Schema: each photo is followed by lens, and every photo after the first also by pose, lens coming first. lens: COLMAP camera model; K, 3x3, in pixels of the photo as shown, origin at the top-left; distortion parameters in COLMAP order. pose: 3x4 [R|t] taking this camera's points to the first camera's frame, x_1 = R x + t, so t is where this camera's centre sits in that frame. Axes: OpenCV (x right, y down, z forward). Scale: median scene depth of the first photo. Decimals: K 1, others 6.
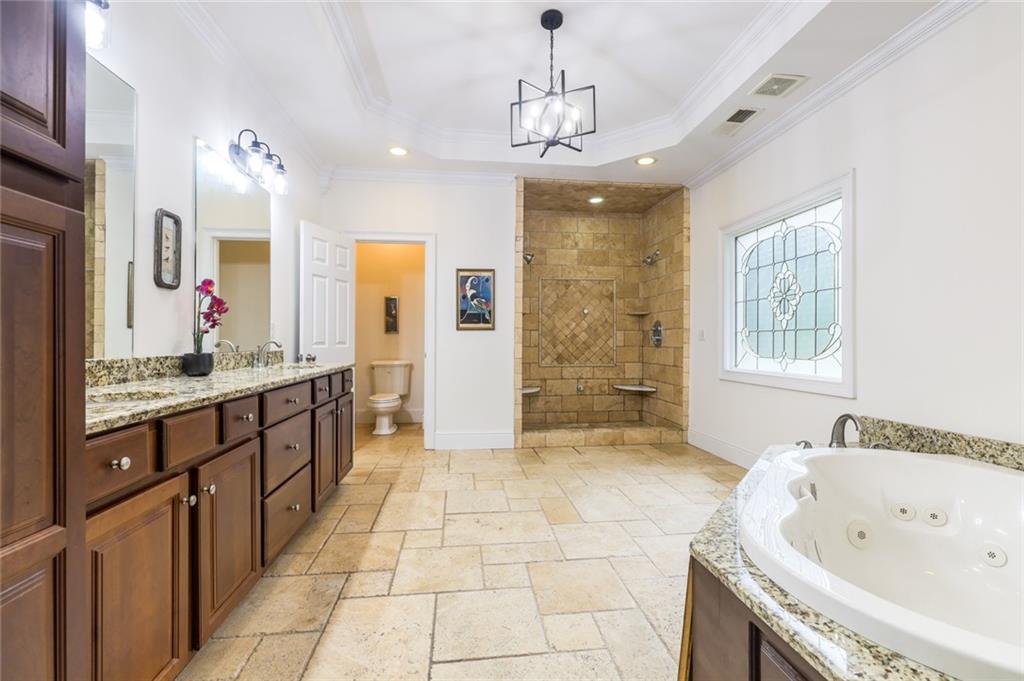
lens RADIAL K [[438.3, 0, 509.4], [0, 438.3, 341.5], [0, 0, 1]] dist [-0.013076, 0.003918]
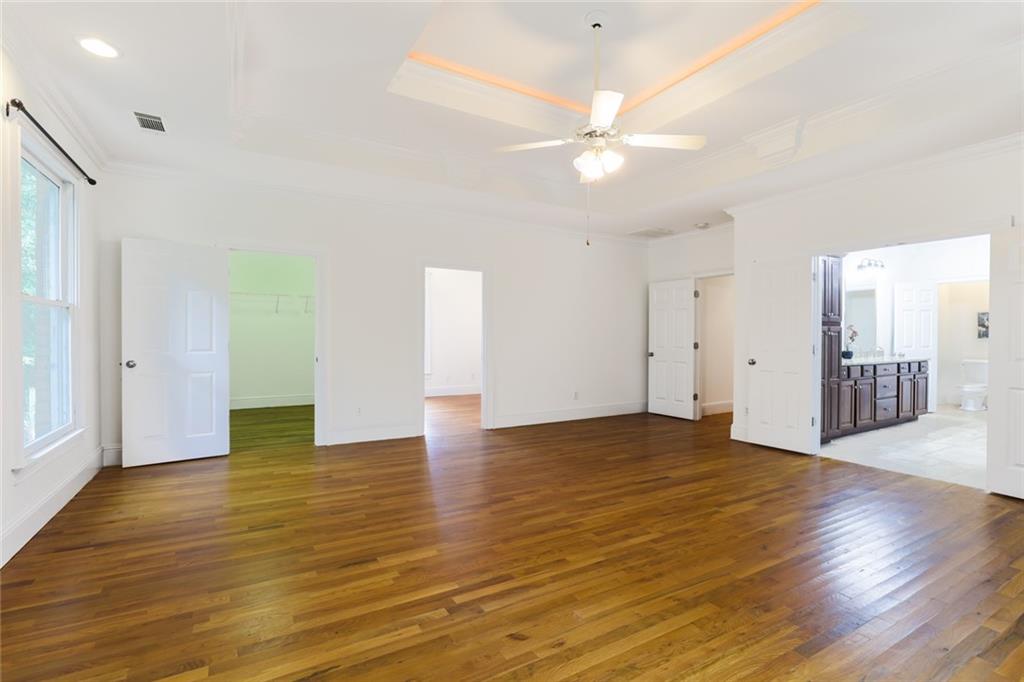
lens RADIAL K [[438.3, 0, 477.5], [0, 438.3, 340.1], [0, 0, 1]] dist [-0.013076, 0.003918]
pose [[0.331838, 0.003997, -0.943328, 1.116627], [-0.000074, 0.999991, 0.004211, -0.053029], [0.943337, -0.001327, 0.331835, -2.130834]]
